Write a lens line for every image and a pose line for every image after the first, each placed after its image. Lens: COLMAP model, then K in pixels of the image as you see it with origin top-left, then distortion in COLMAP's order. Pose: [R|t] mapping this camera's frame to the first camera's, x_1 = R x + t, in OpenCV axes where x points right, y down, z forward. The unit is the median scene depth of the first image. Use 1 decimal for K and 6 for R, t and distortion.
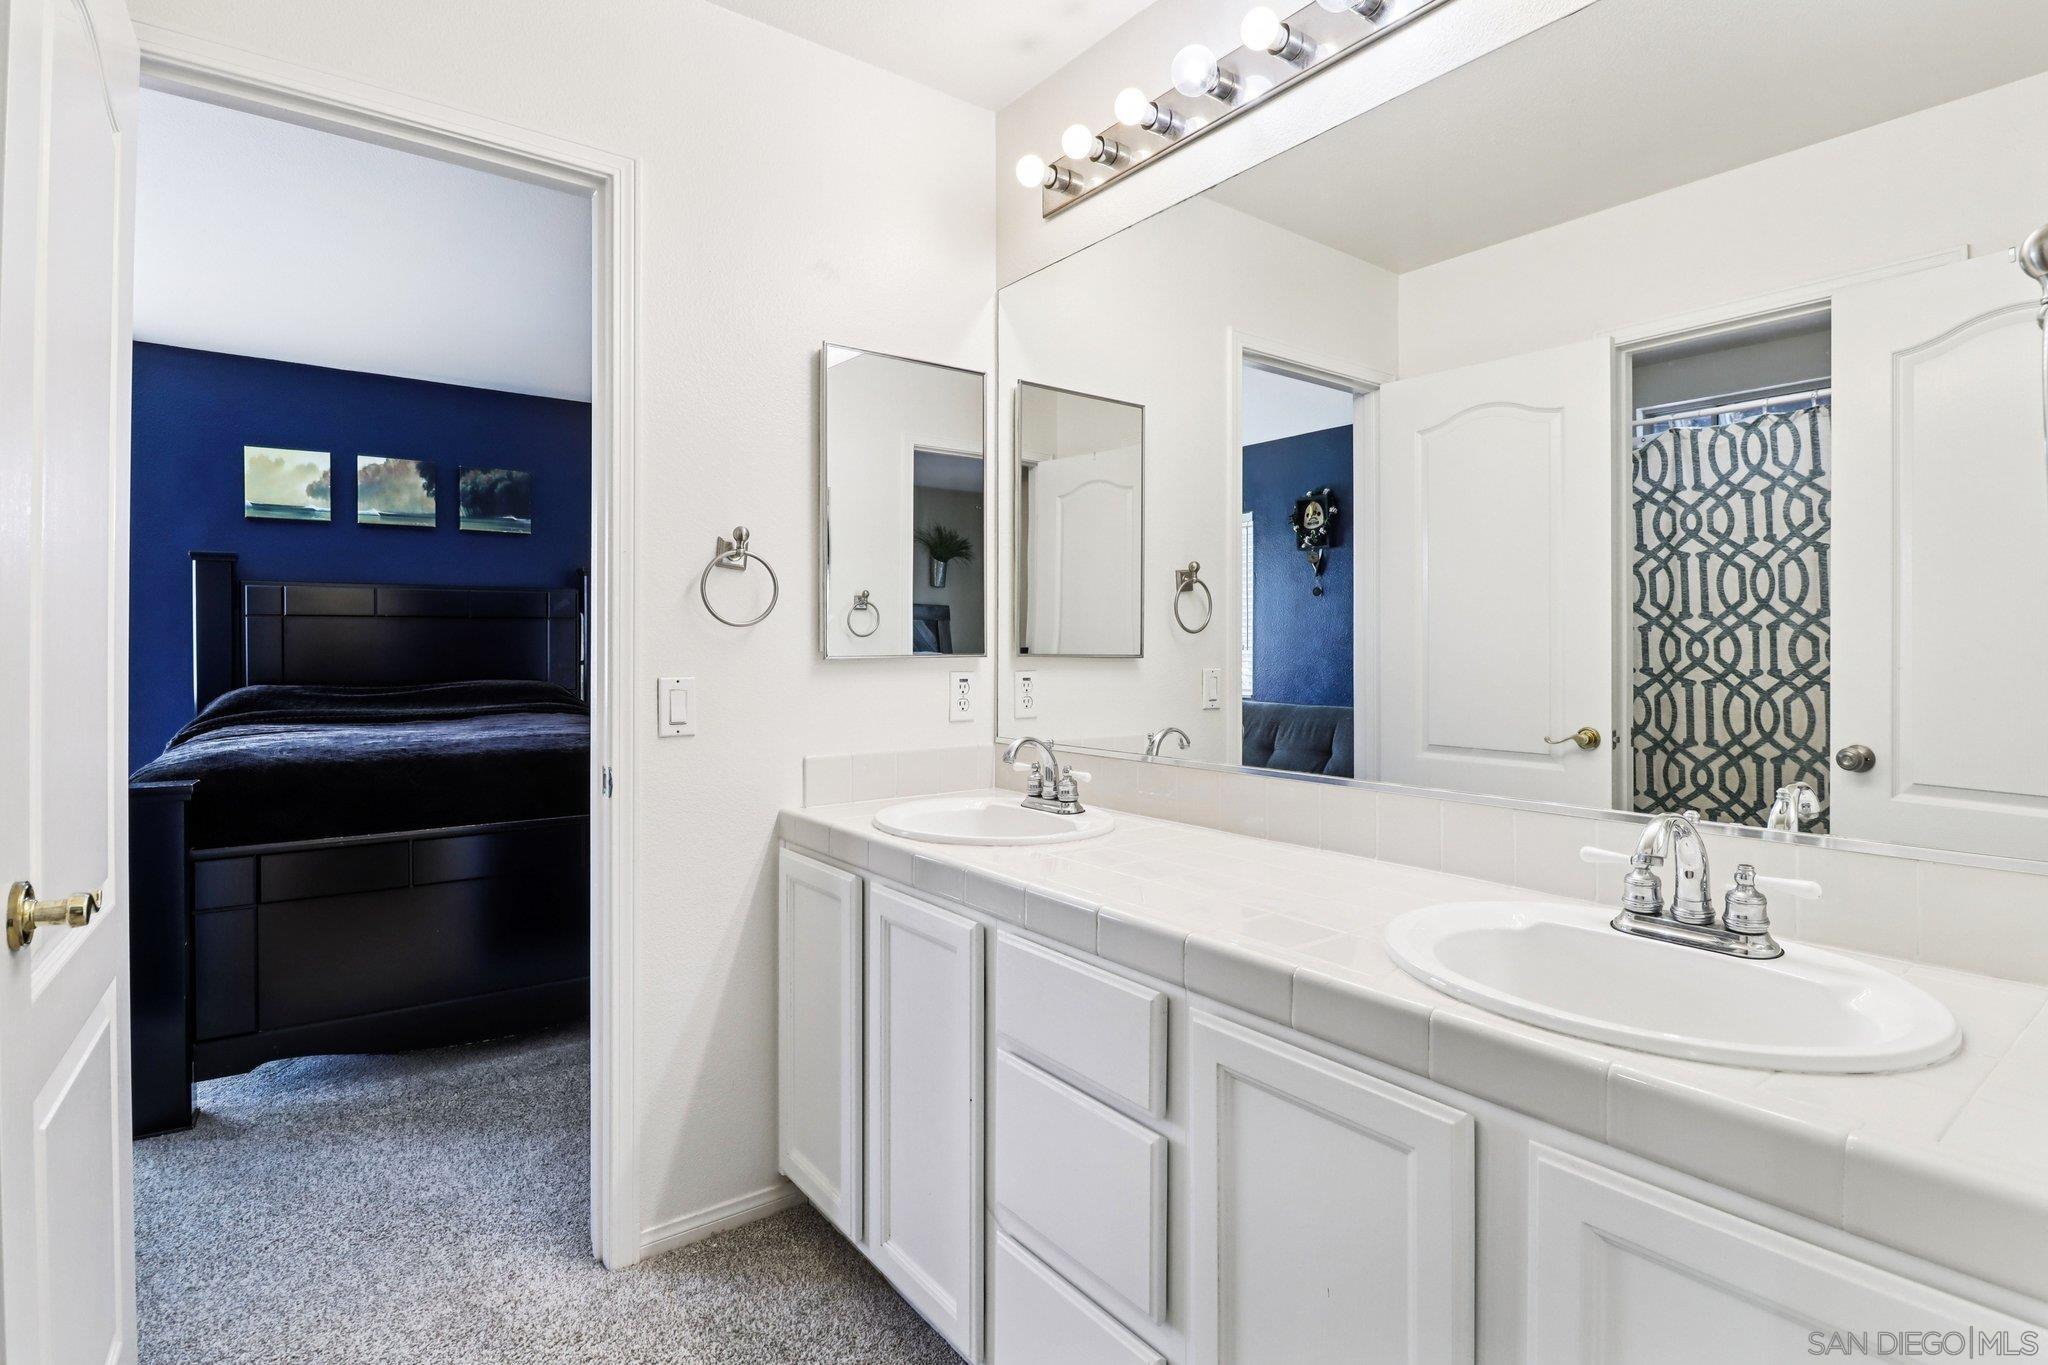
lens RADIAL K [[1022.7, 0, 1022.3], [0, 1022.7, 669.7], [0, 0, 1]] dist [-0.000035, 0.000000]
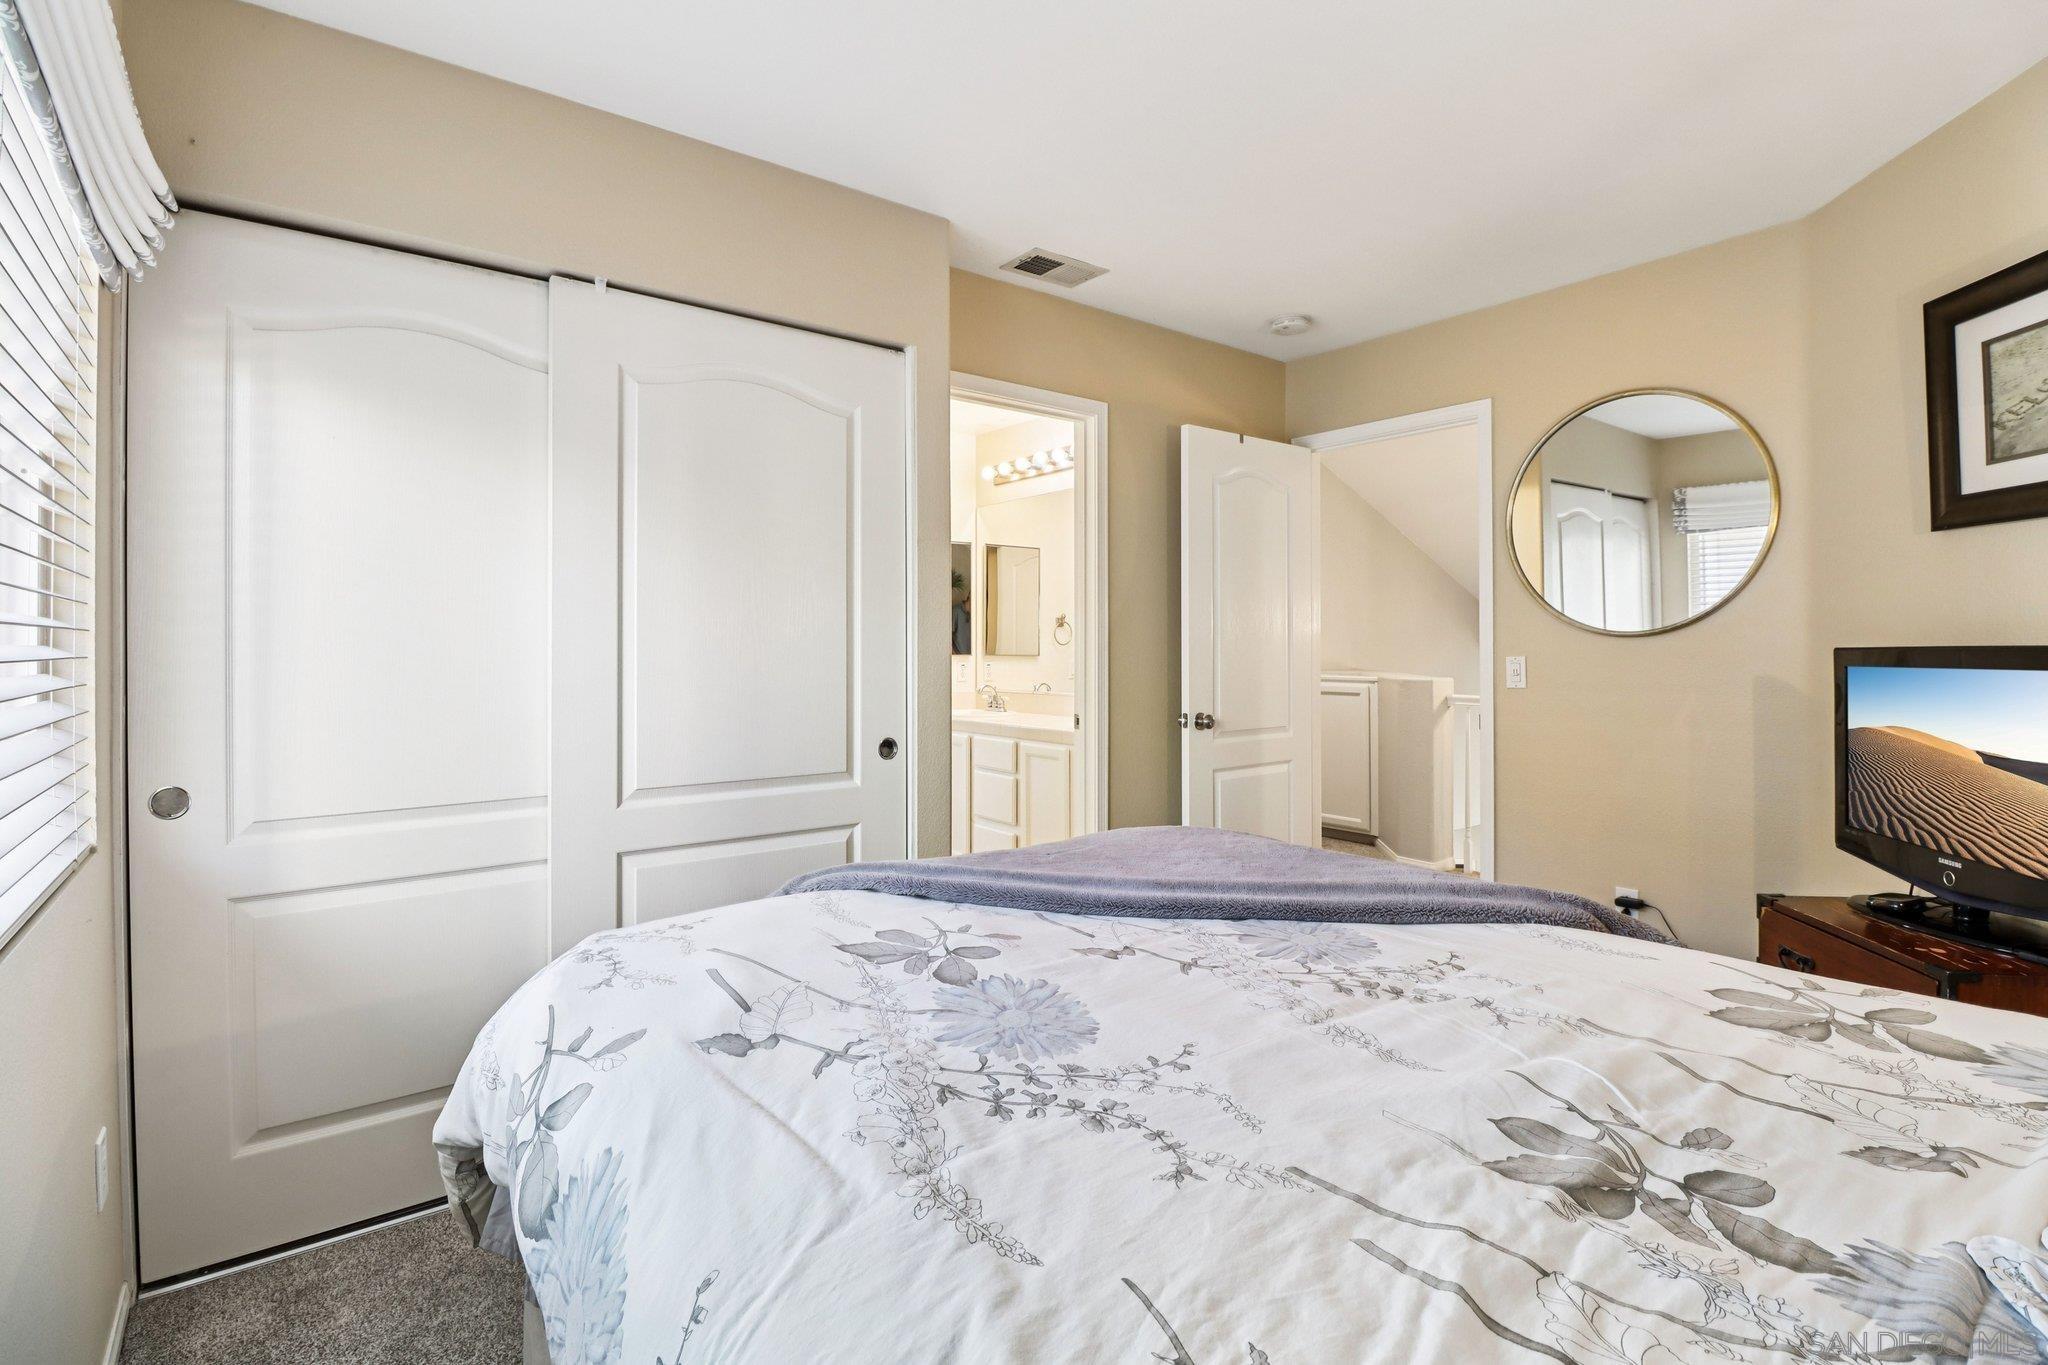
lens RADIAL K [[961.0, 0, 1025.2], [0, 961.0, 667.0], [0, 0, 1]] dist [-0.013205, -0.002085]
pose [[0.999903, -0.000318, 0.013953, 0.068279], [0.000336, 0.999999, -0.001288, 0.020132], [-0.013952, 0.001292, 0.999902, -1.485791]]
